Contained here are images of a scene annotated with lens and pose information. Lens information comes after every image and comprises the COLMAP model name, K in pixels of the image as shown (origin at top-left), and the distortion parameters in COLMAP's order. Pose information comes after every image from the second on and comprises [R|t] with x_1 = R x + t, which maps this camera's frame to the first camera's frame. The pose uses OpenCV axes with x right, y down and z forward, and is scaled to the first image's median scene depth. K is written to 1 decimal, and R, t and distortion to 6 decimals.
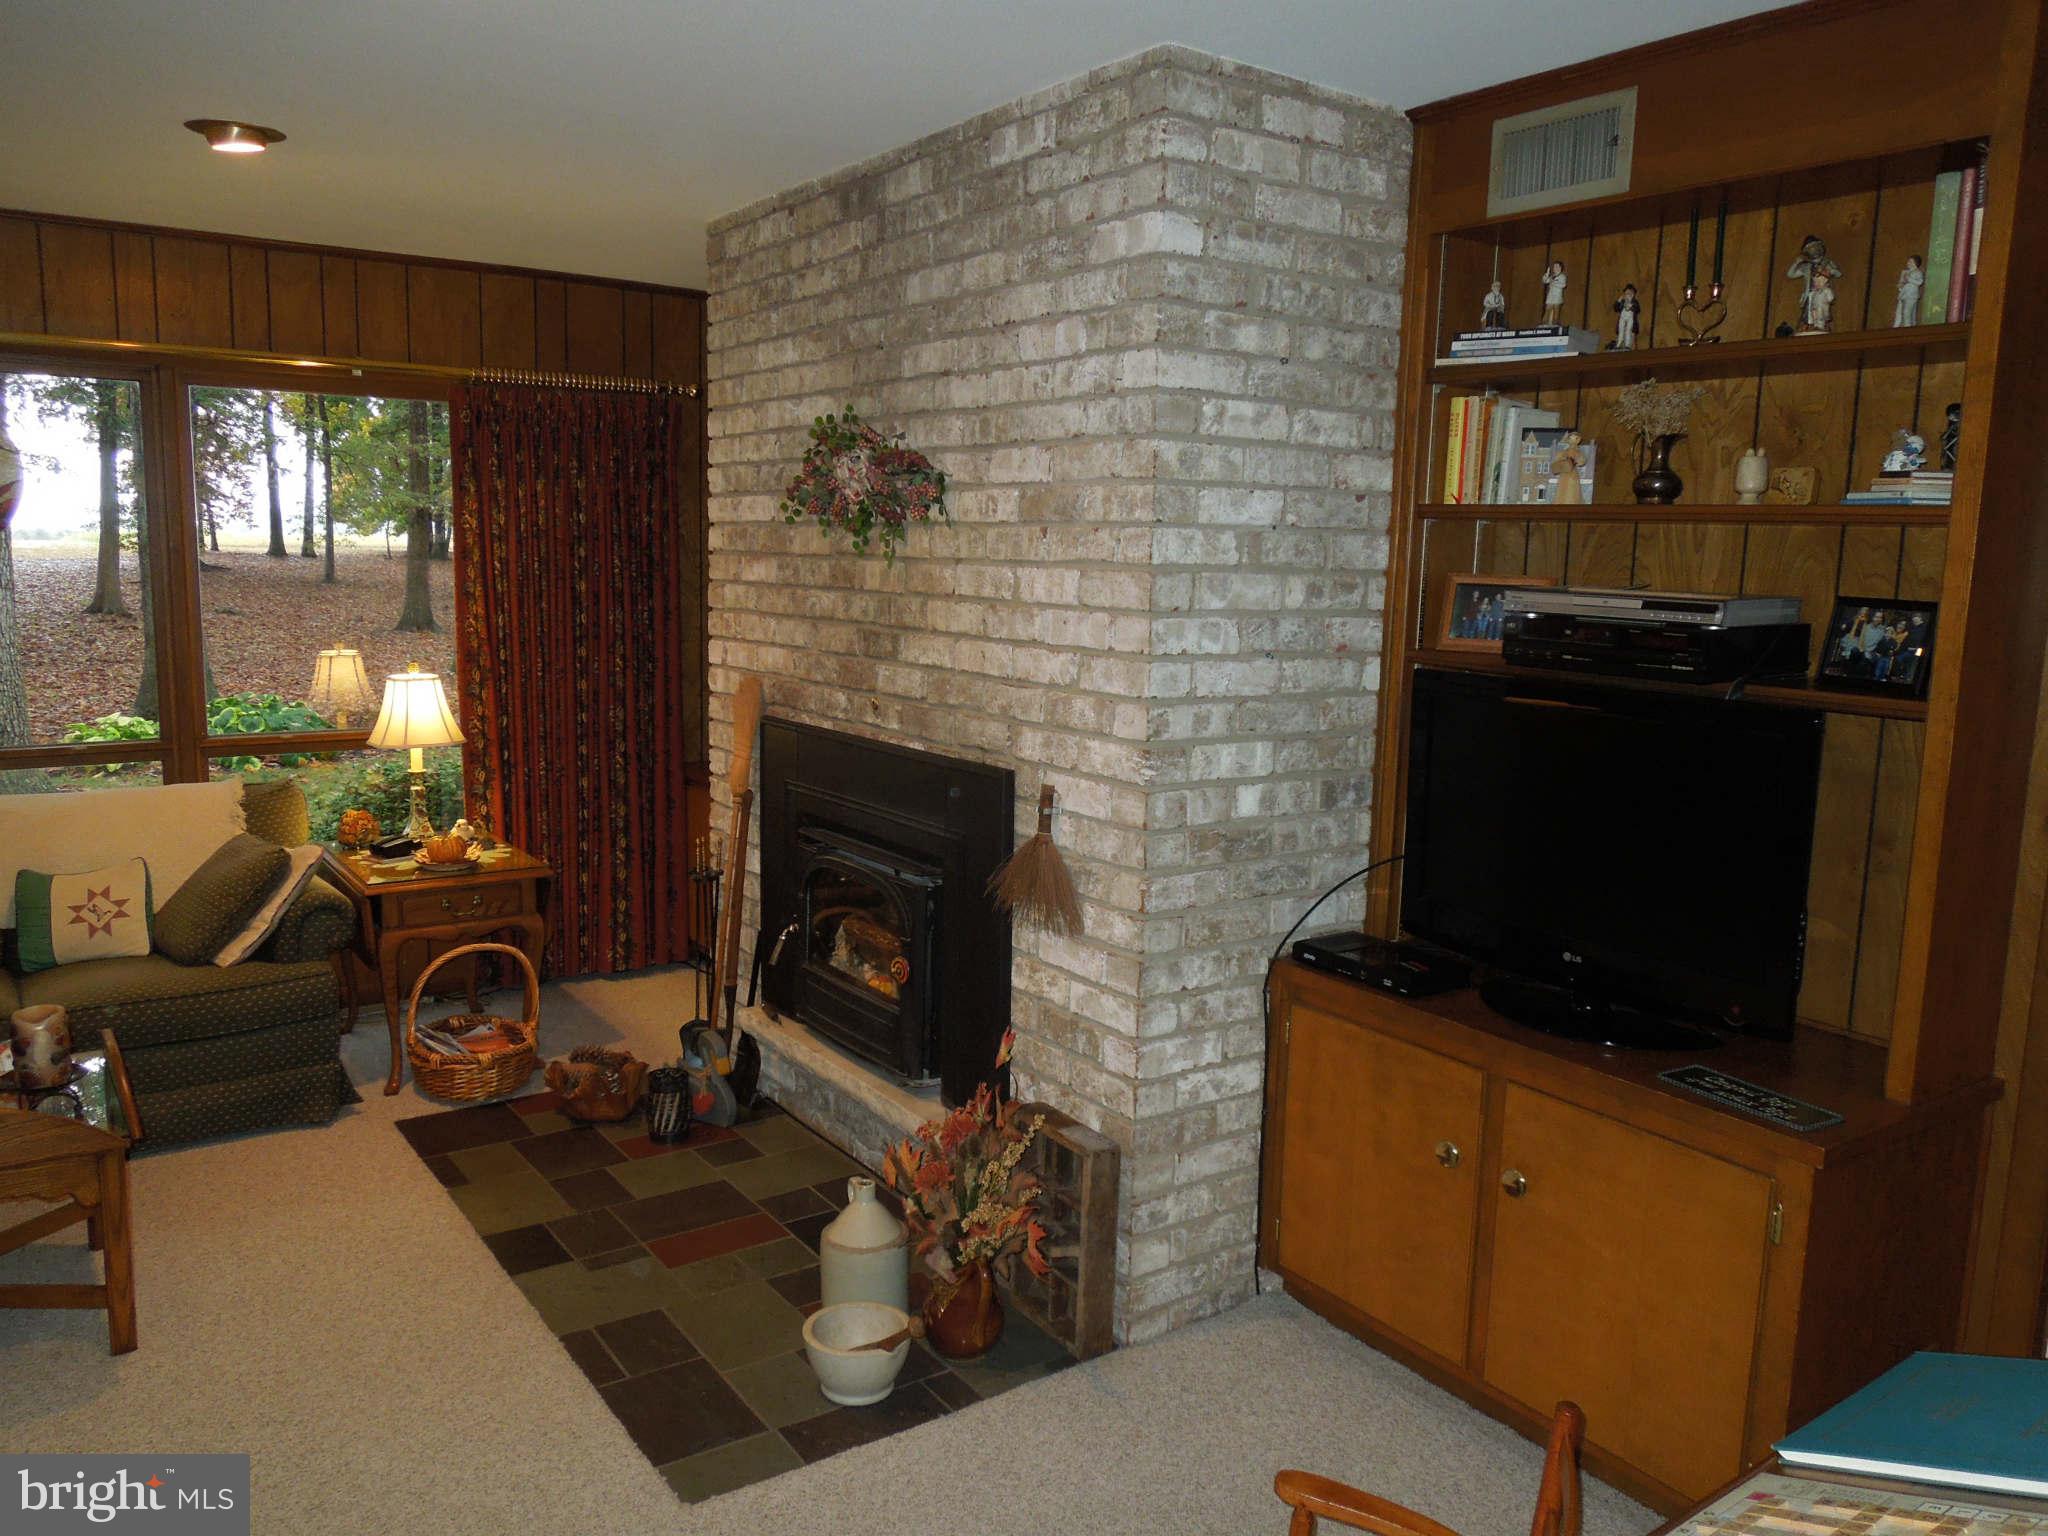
lens RADIAL K [[1533.2, 0, 1024.0], [0, 1533.2, 768.0], [0, 0, 1]] dist [-0.015618, 0.009264]
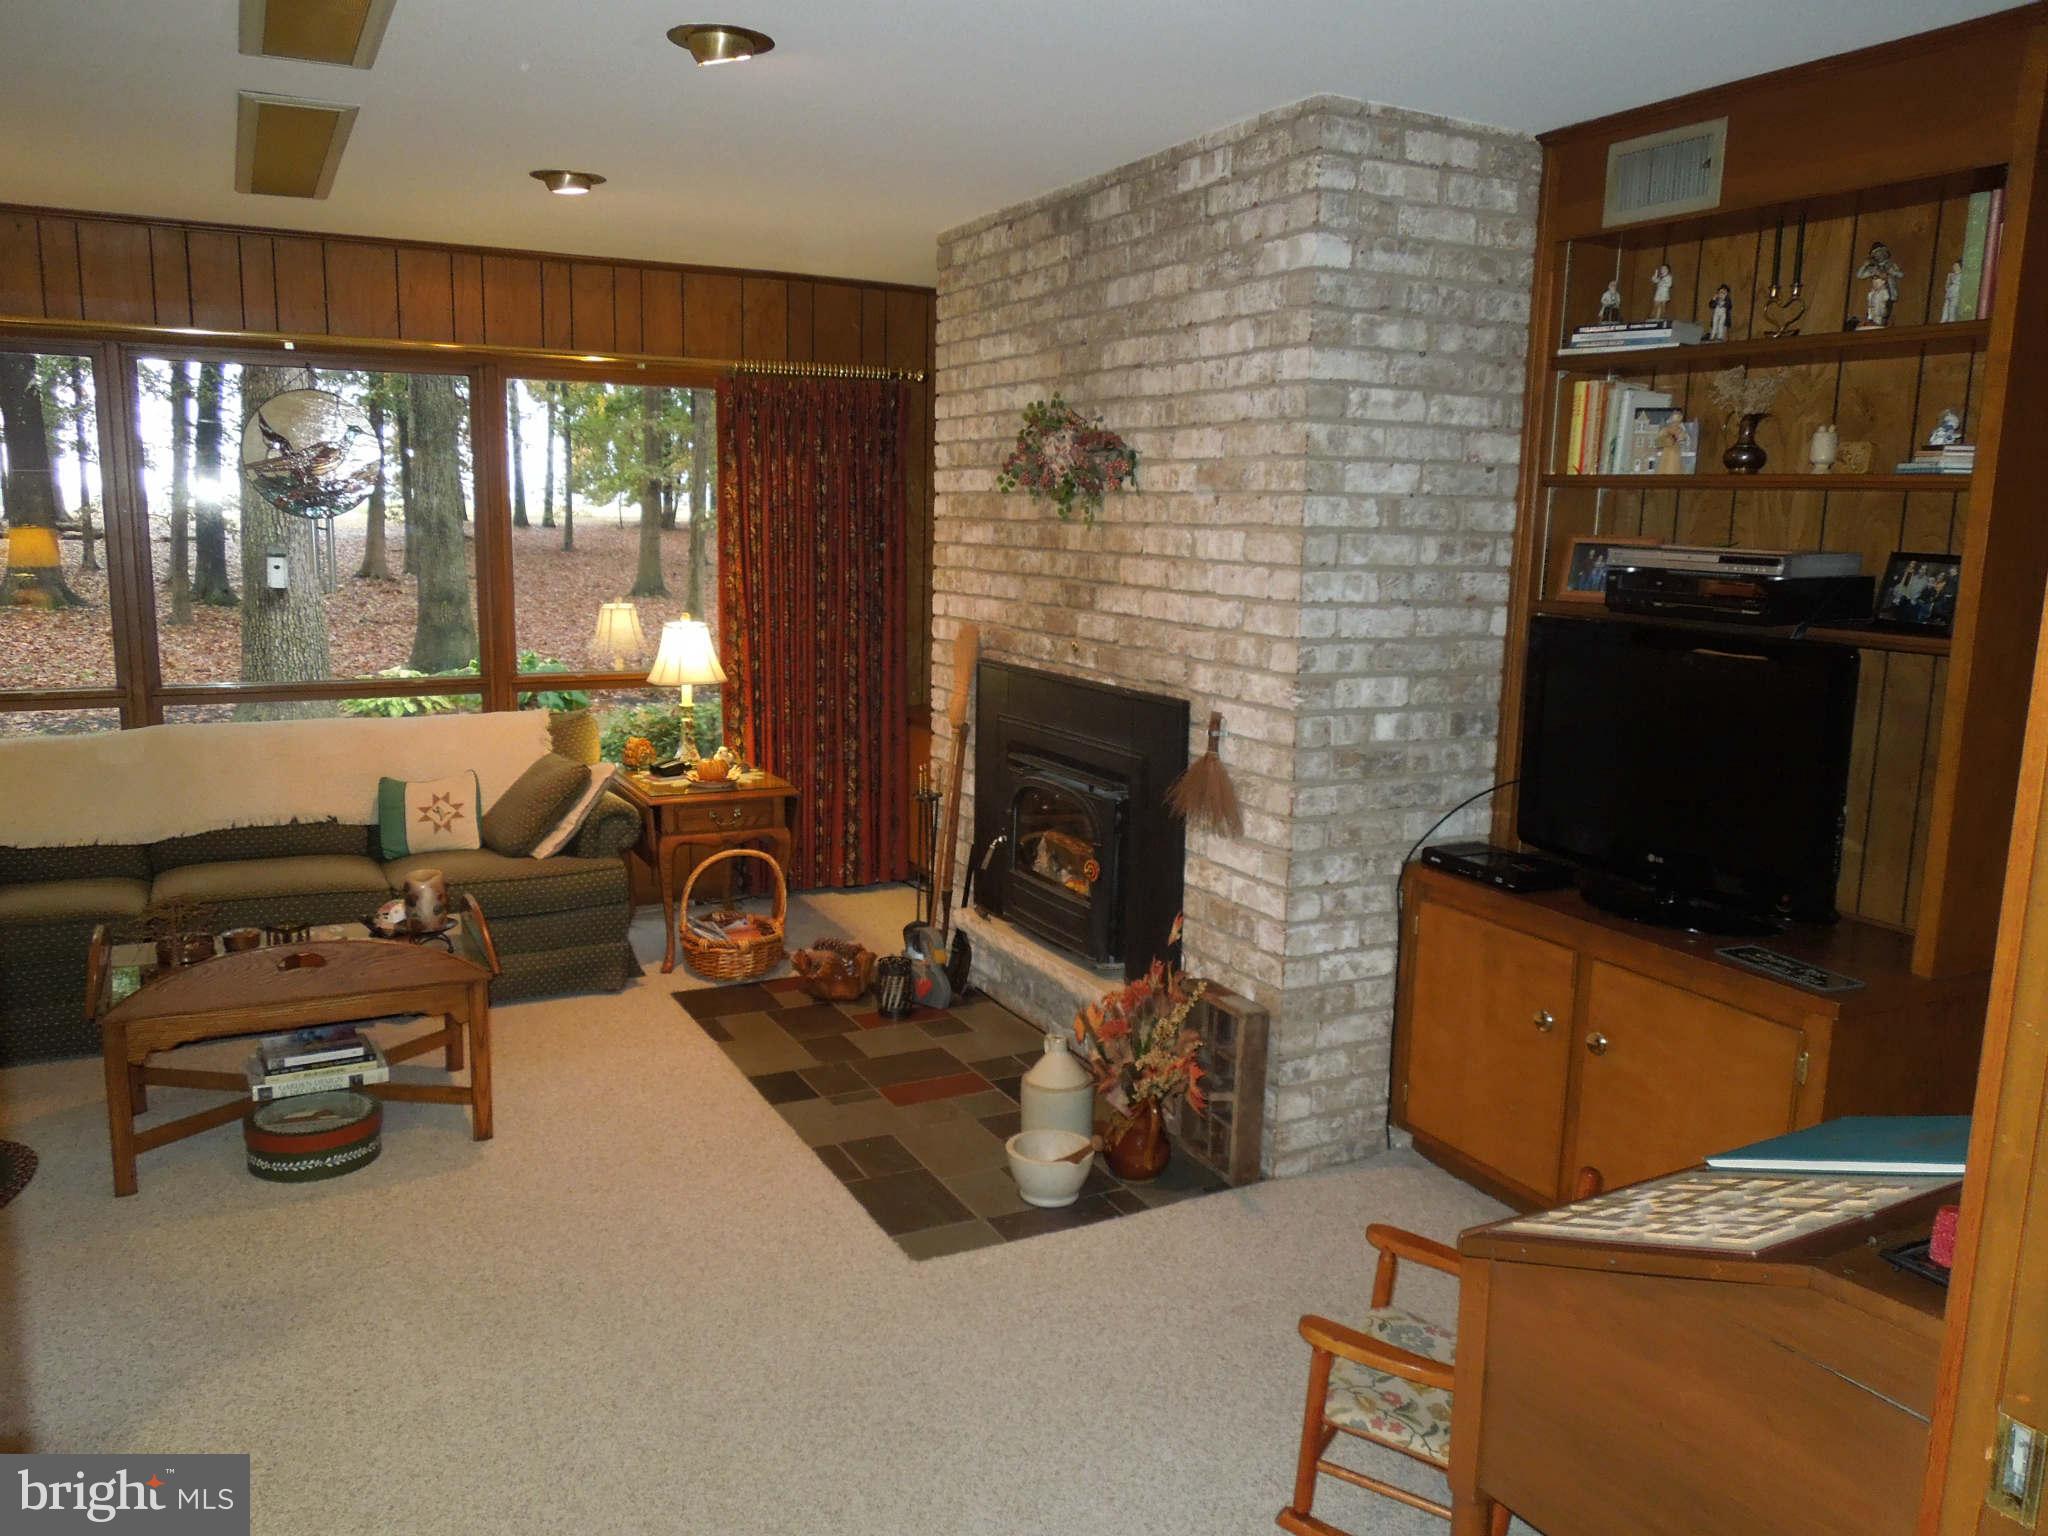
lens RADIAL K [[1549.1, 0, 1024.0], [0, 1549.1, 768.0], [0, 0, 1]] dist [-0.007844, 0.005175]
pose [[0.991186, 0.019181, -0.131083, 0.026106], [-0.016900, 0.999686, 0.018499, 0.034832], [0.131397, -0.016121, 0.991199, -0.217511]]
